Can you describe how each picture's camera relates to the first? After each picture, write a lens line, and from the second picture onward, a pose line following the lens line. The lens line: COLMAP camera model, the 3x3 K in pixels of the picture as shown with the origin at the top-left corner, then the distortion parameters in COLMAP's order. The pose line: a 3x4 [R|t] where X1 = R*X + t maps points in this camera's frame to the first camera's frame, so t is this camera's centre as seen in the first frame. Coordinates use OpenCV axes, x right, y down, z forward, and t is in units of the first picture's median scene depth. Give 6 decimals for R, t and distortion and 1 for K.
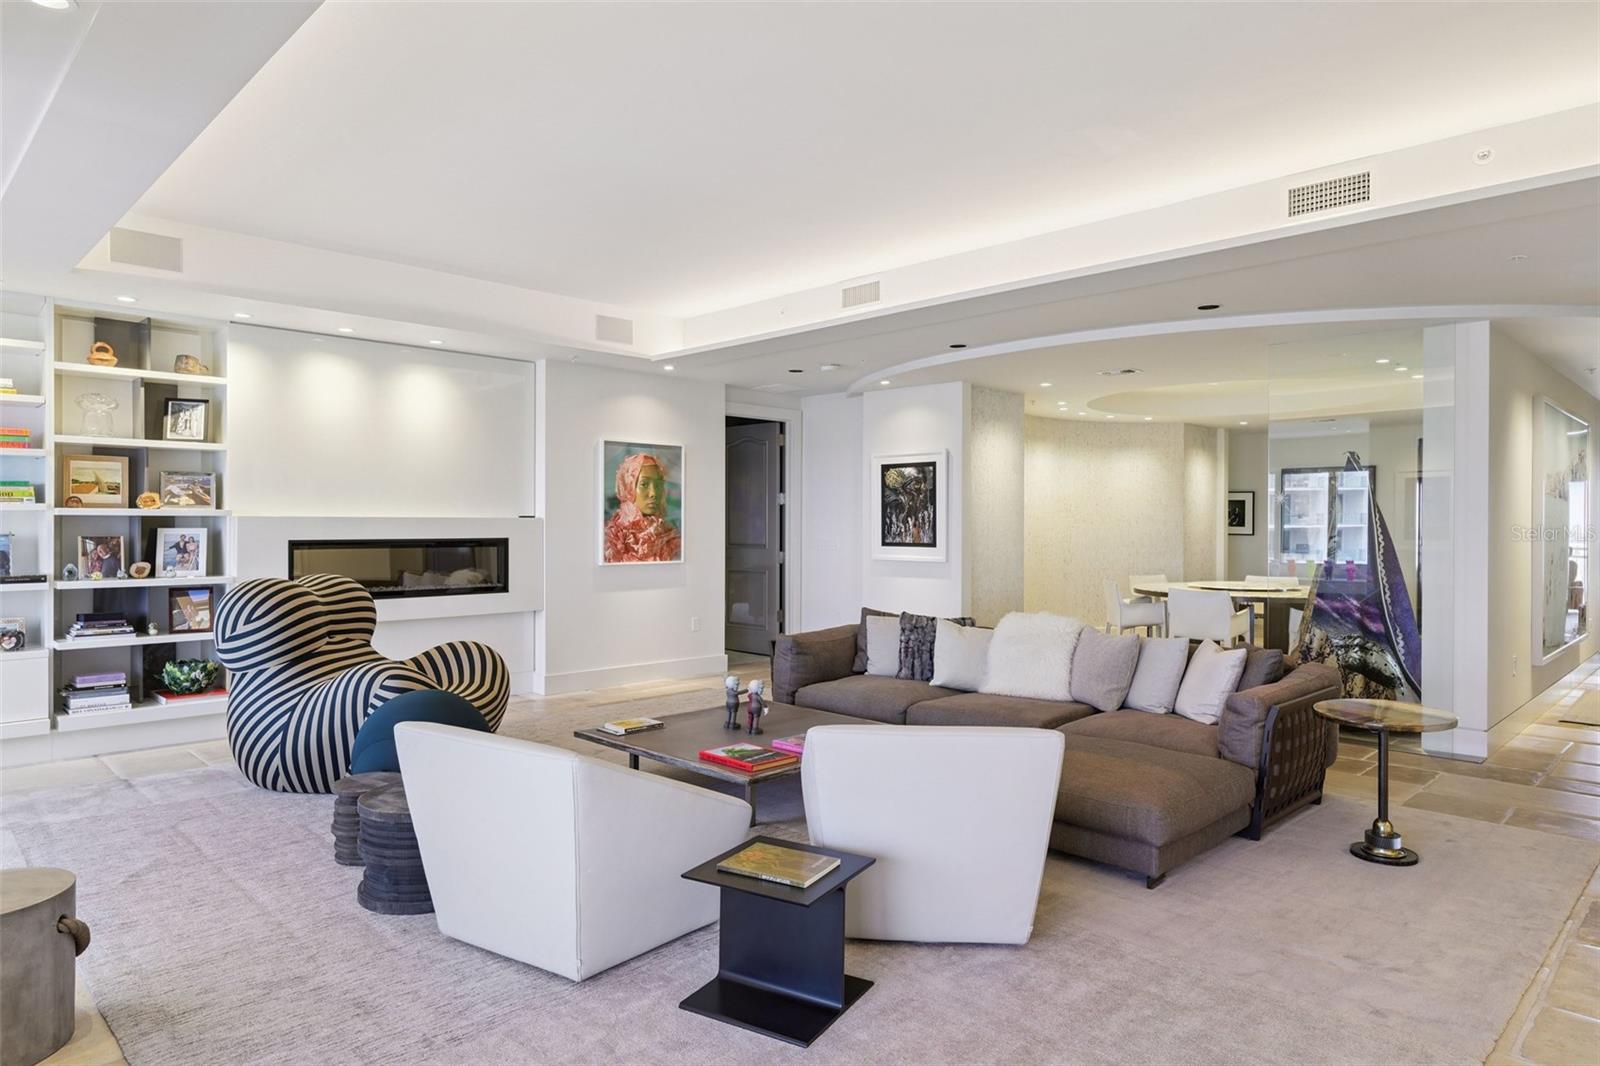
lens RADIAL K [[994.6, 0, 802.4], [0, 994.6, 530.0], [0, 0, 1]] dist [0.003133, 0.000681]
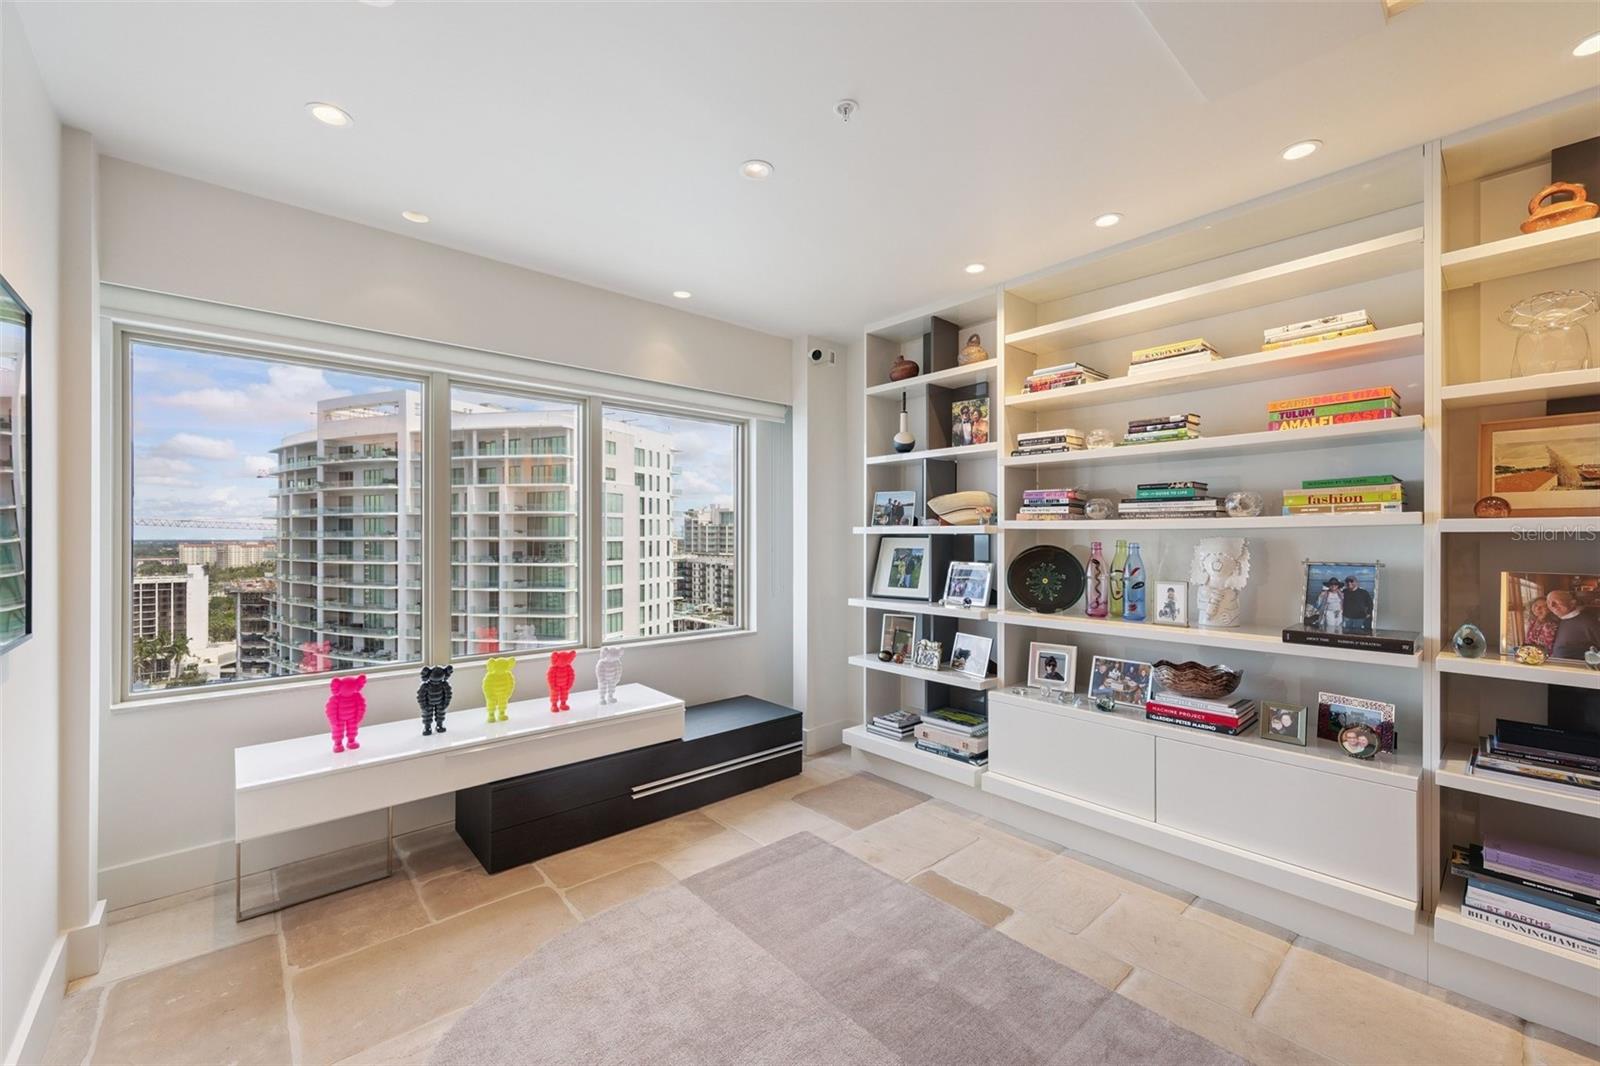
lens RADIAL K [[647.4, 0, 803.9], [0, 647.4, 537.3], [0, 0, 1]] dist [-0.000746, 0.000888]
pose [[-0.065379, -0.004858, -0.997849, -0.341500], [-0.010356, 0.999938, -0.004189, -0.006490], [0.997807, 0.010060, -0.065426, 0.619543]]
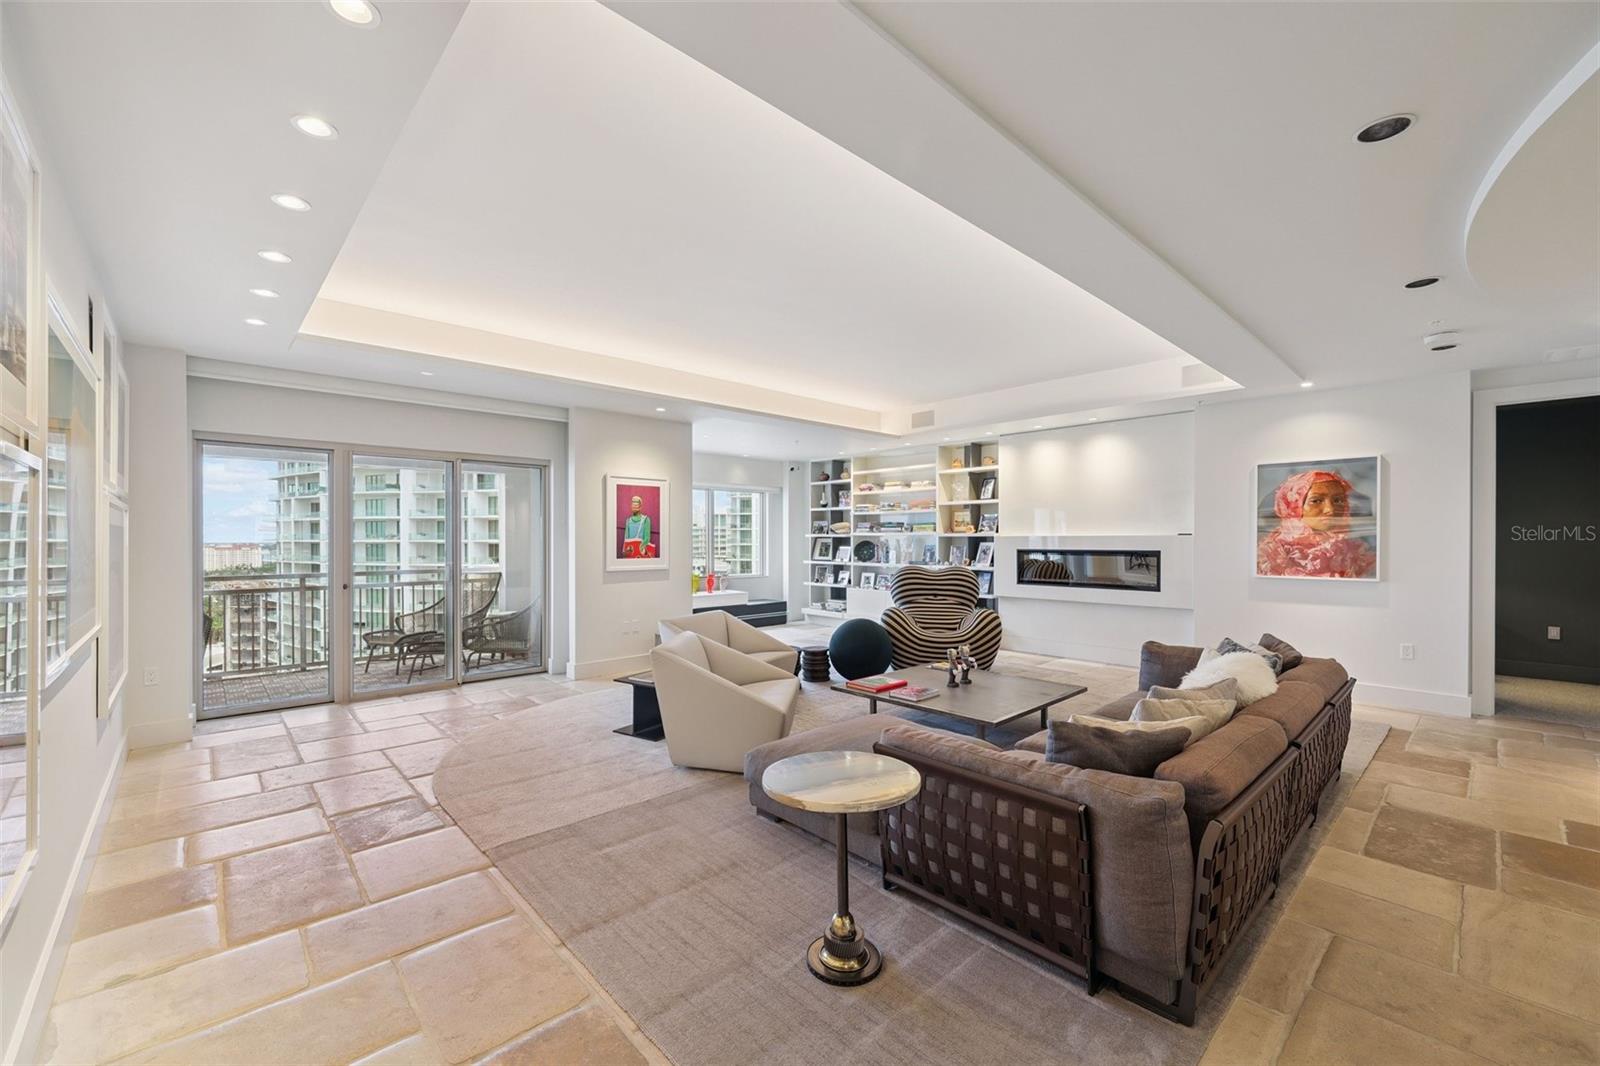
lens RADIAL K [[647.4, 0, 803.3], [0, 647.4, 537.6], [0, 0, 1]] dist [-0.000746, 0.000888]
pose [[-0.039023, -0.010055, -0.999188, 0.708843], [-0.011641, 0.999886, -0.009607, 0.005441], [0.999171, 0.011257, -0.039135, 0.685433]]
